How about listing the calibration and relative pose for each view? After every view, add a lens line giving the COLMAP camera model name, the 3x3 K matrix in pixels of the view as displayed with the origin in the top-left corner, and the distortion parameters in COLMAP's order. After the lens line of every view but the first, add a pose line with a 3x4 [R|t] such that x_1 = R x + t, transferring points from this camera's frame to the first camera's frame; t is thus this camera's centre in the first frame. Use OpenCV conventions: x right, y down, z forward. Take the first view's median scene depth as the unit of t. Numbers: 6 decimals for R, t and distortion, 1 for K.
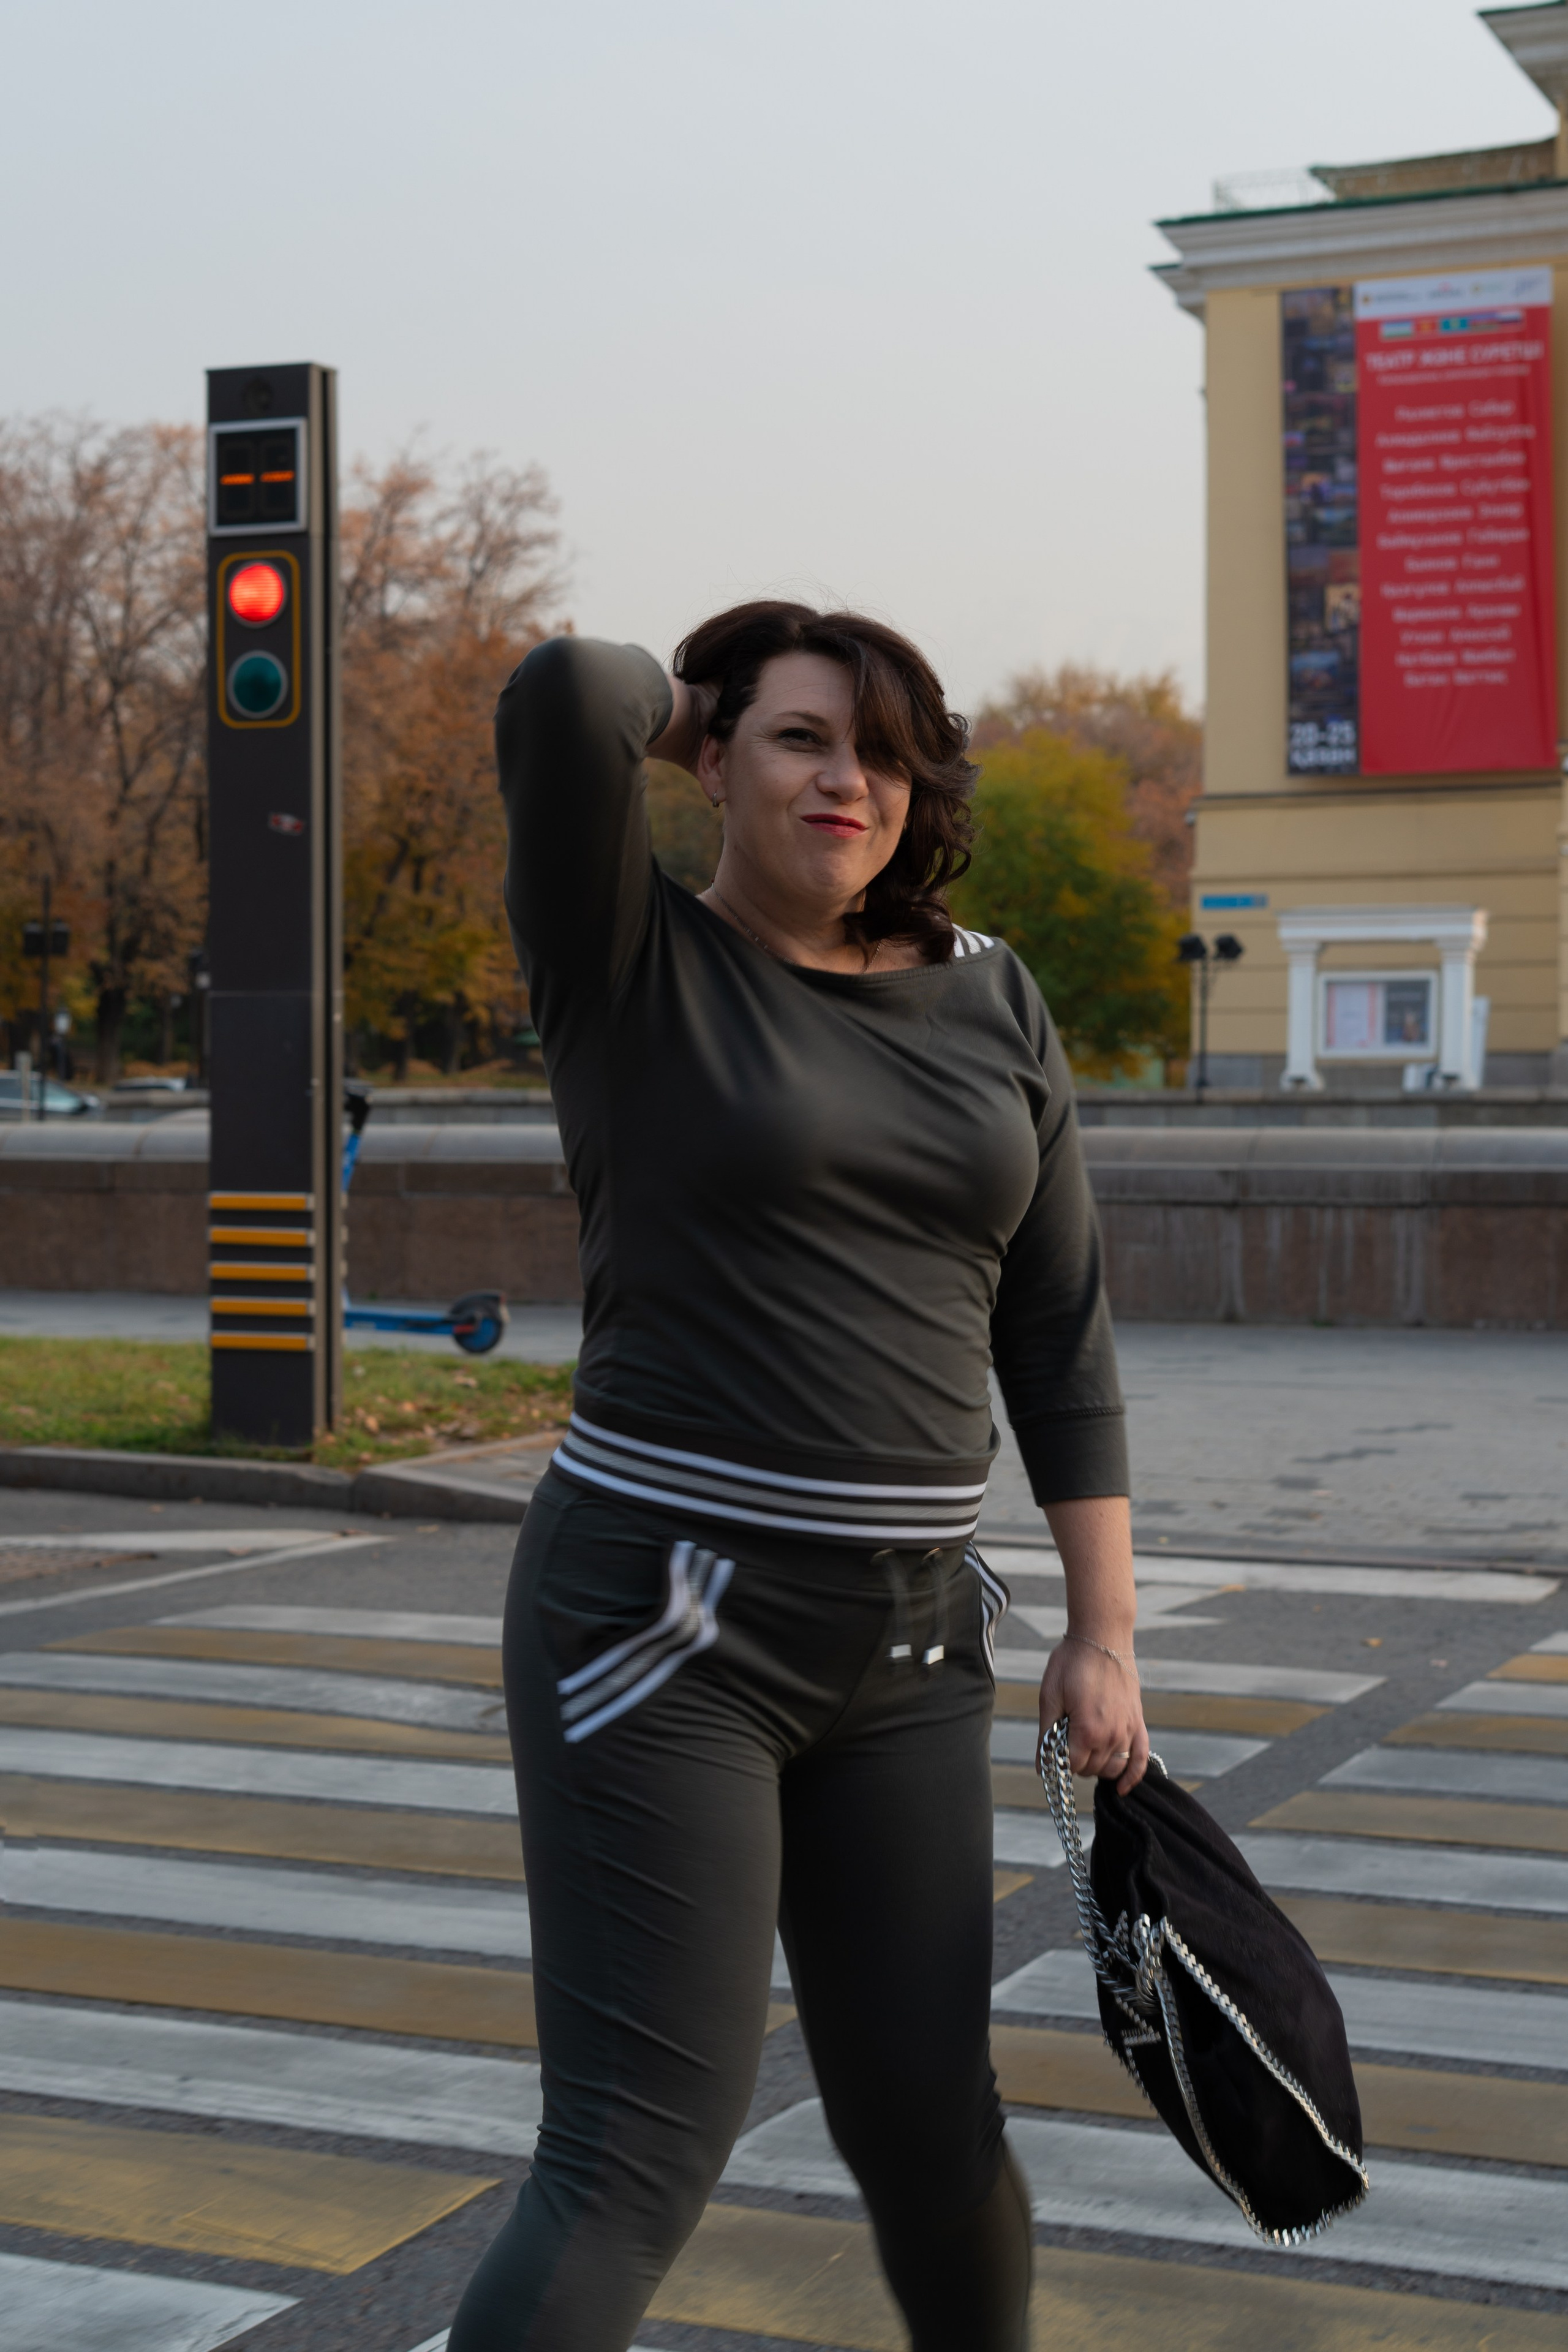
lens RADIAL K [[3246.2, 0, 779.6], [0, 3246.2, 1170.1], [0, 0, 1]] dist [0.044909, 0.000000]
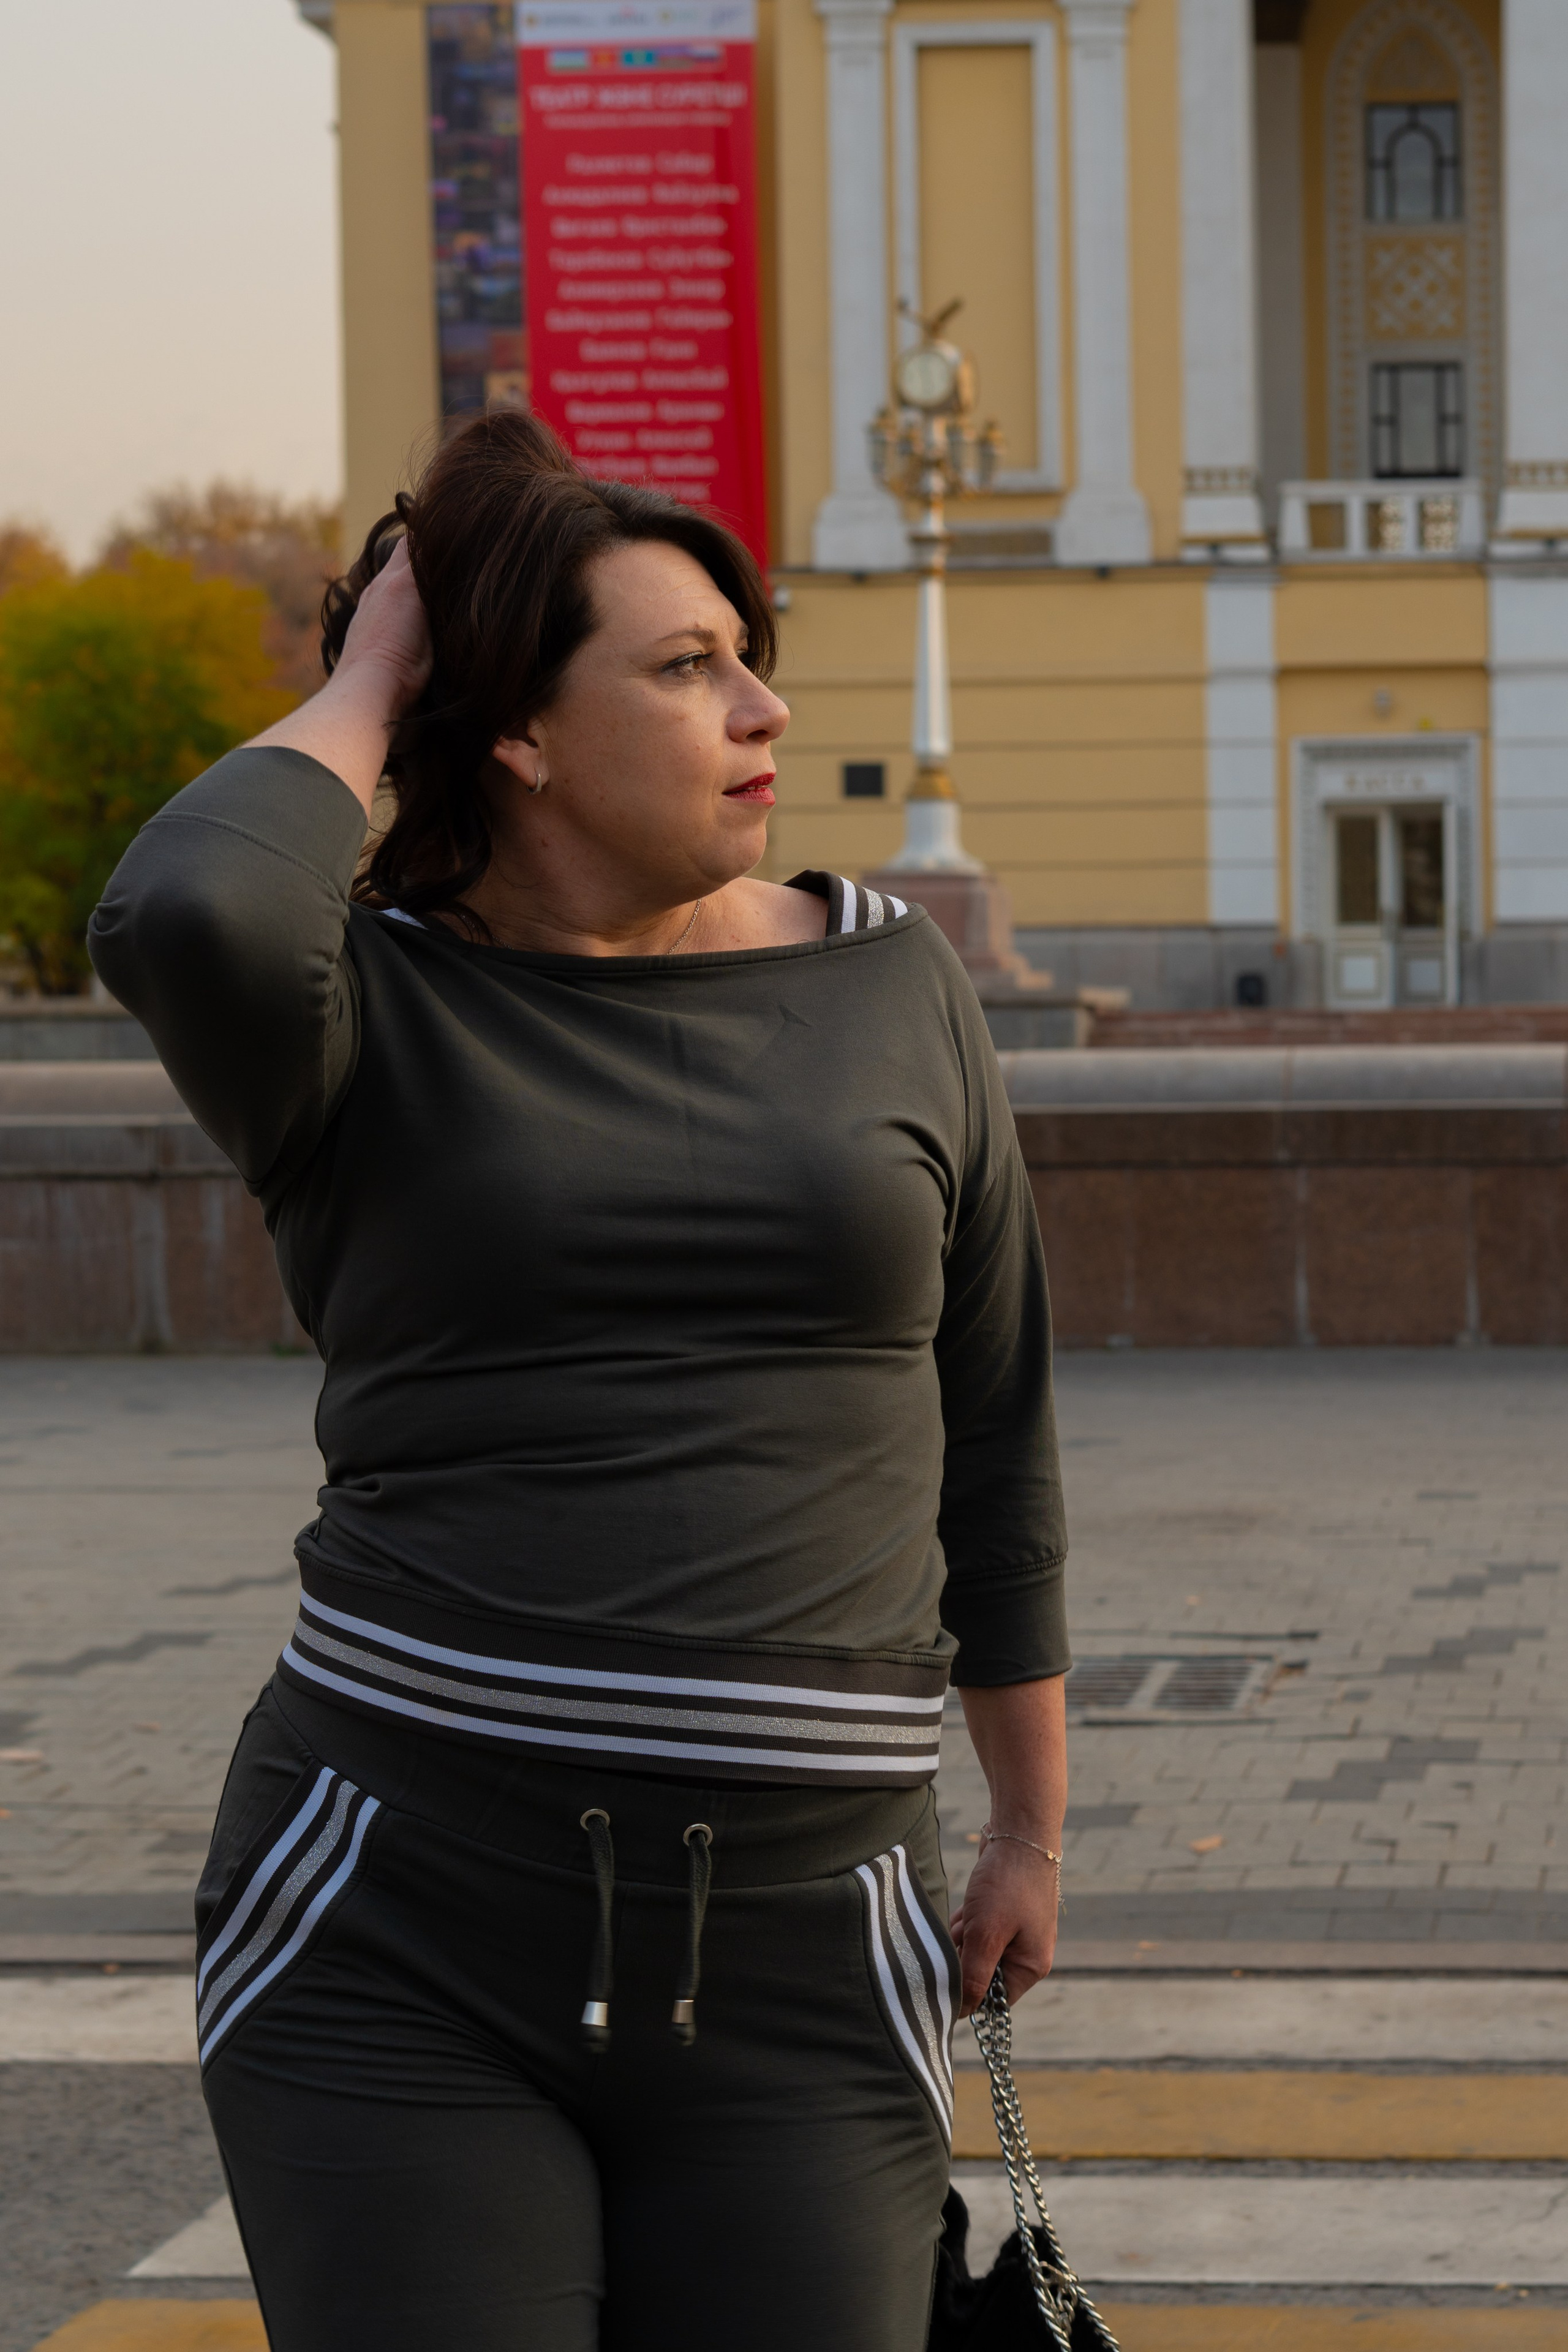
lens RADIAL K [[3246.2, 0, 785.7], [0, 3246.2, 1178.2], [0, 0, 1]] dist [0.044909, 0.000000]
pose [[0.980501, -0.019188, 0.195575, 0.077967], [0.012543, 0.999303, 0.035159, -0.006347], [-0.196113, -0.032021, 0.980058, 0.181519]]
